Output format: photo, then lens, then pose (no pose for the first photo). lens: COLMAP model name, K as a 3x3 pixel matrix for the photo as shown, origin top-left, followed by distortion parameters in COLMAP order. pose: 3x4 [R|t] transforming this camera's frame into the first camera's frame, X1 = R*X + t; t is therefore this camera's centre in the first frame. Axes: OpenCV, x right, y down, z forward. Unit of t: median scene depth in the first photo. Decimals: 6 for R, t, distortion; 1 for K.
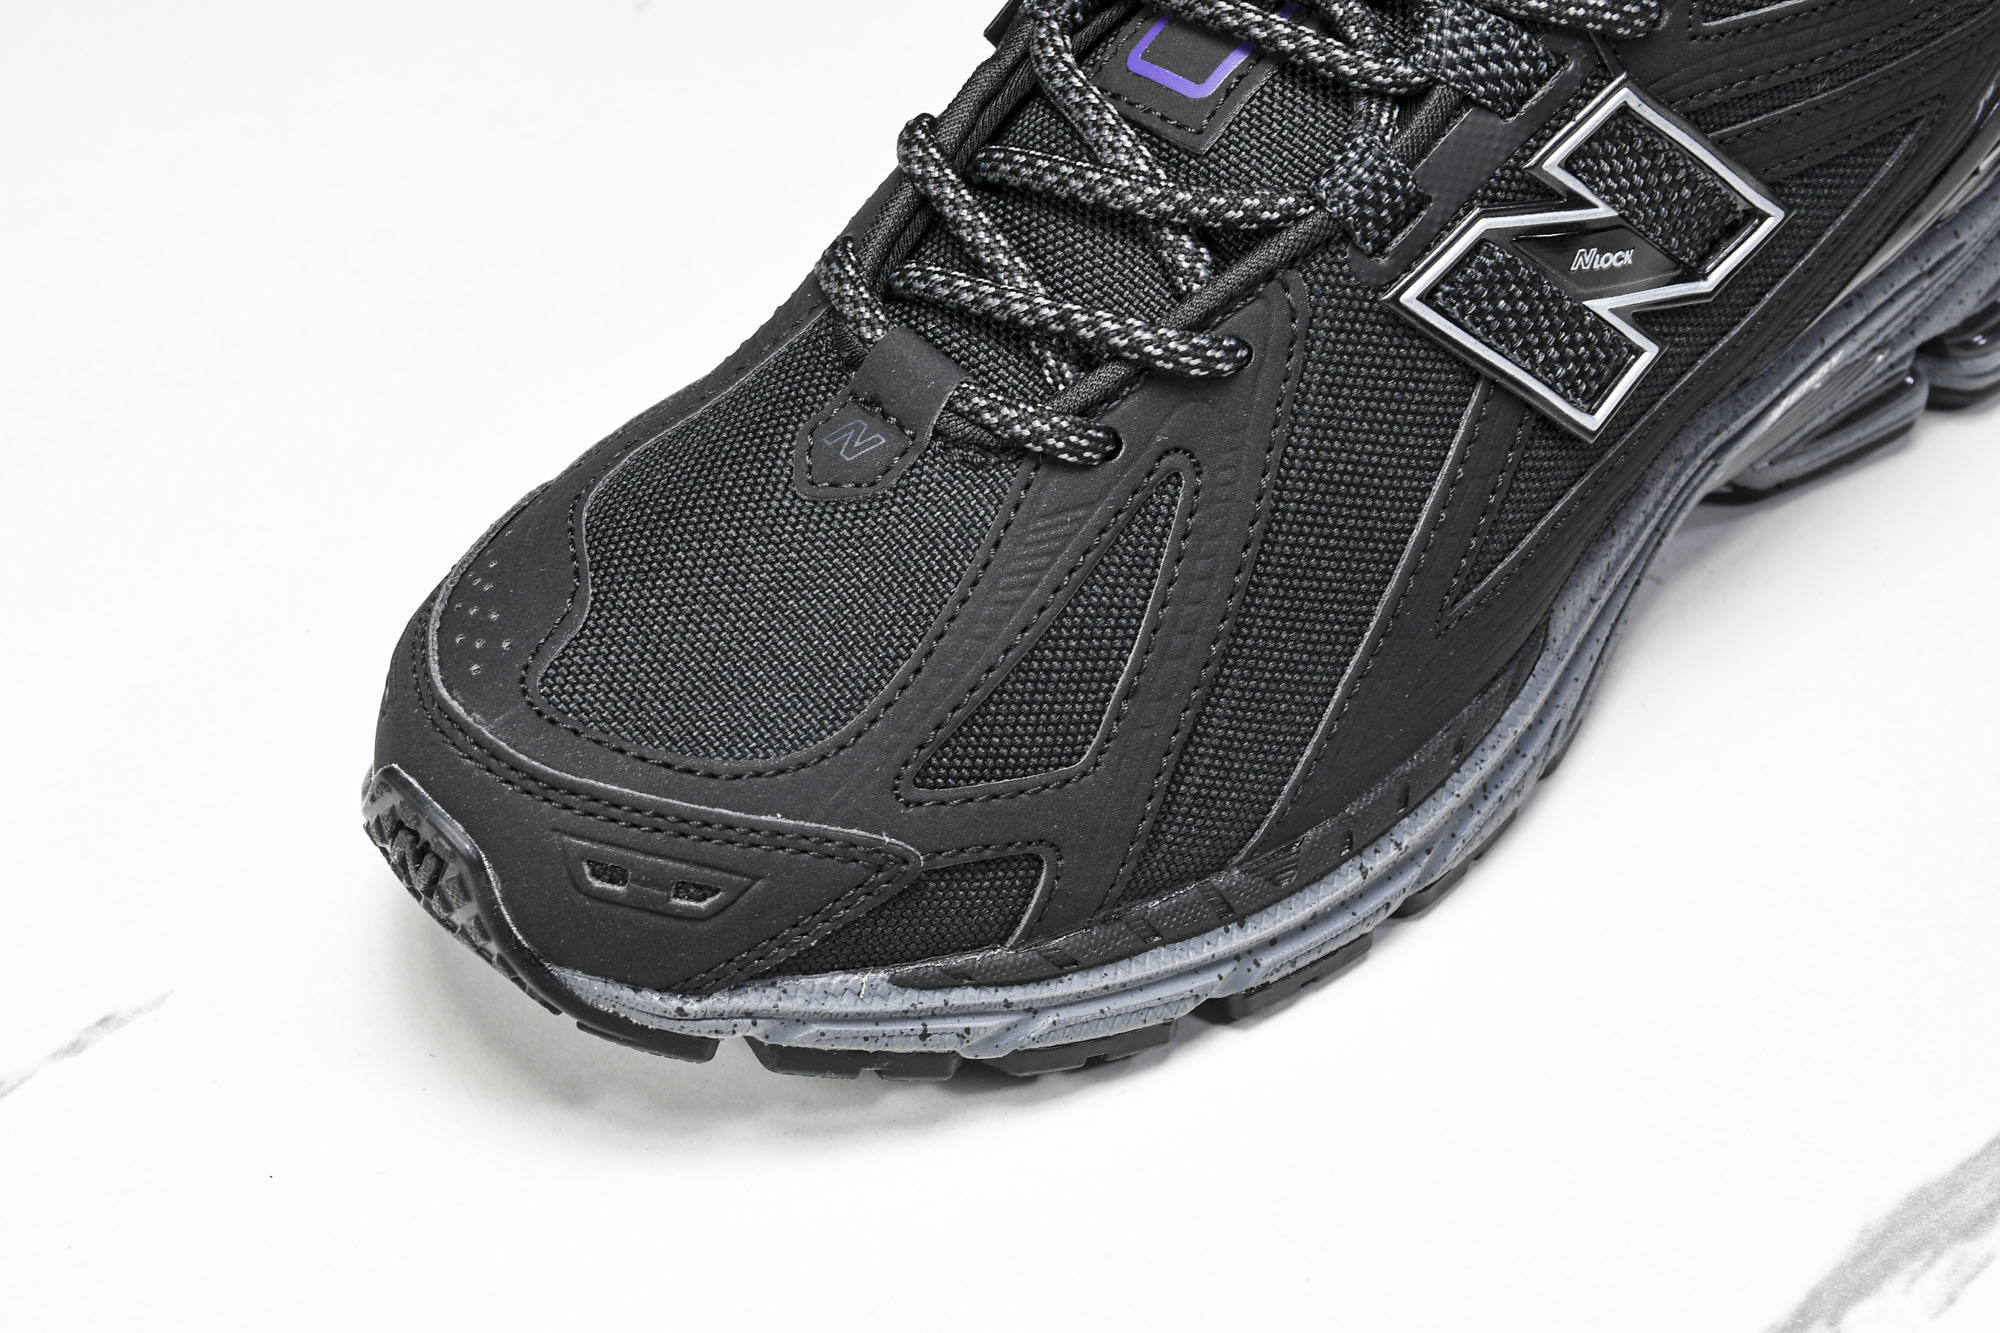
lens RADIAL K [[4579.3, 0, 929.0], [0, 4579.3, 750.3], [0, 0, 1]] dist [0.251449, 0.000000]
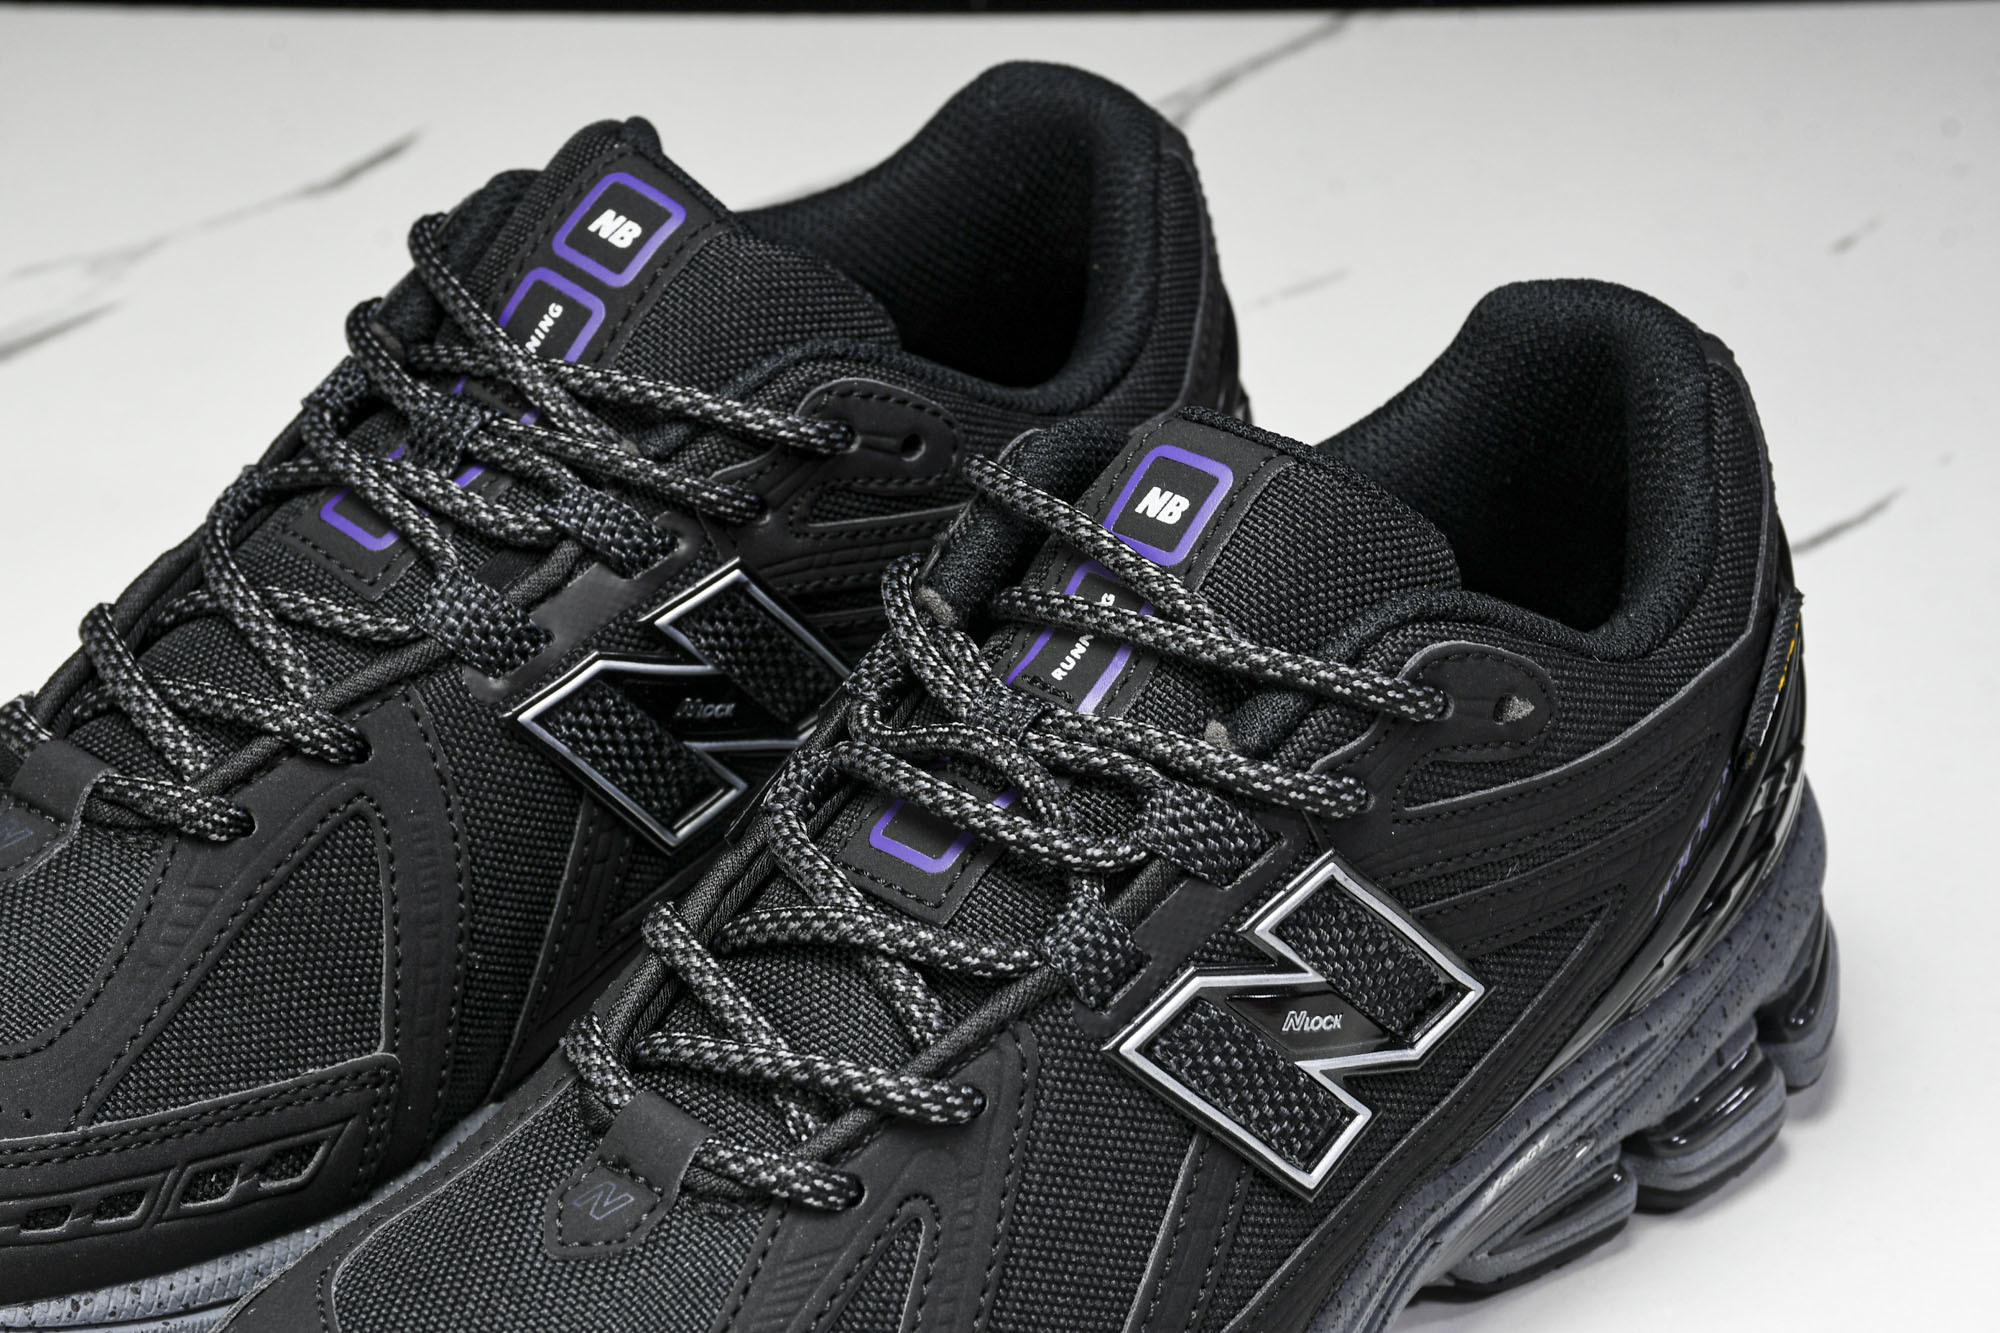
lens RADIAL K [[5508.3, 0, 1009.4], [0, 5508.3, 632.8], [0, 0, 1]] dist [0.523129, 0.000000]
pose [[0.996321, -0.010572, 0.085044, -0.029555], [0.031027, 0.969536, -0.242974, 0.112698], [-0.079885, 0.244719, 0.966298, -0.237208]]
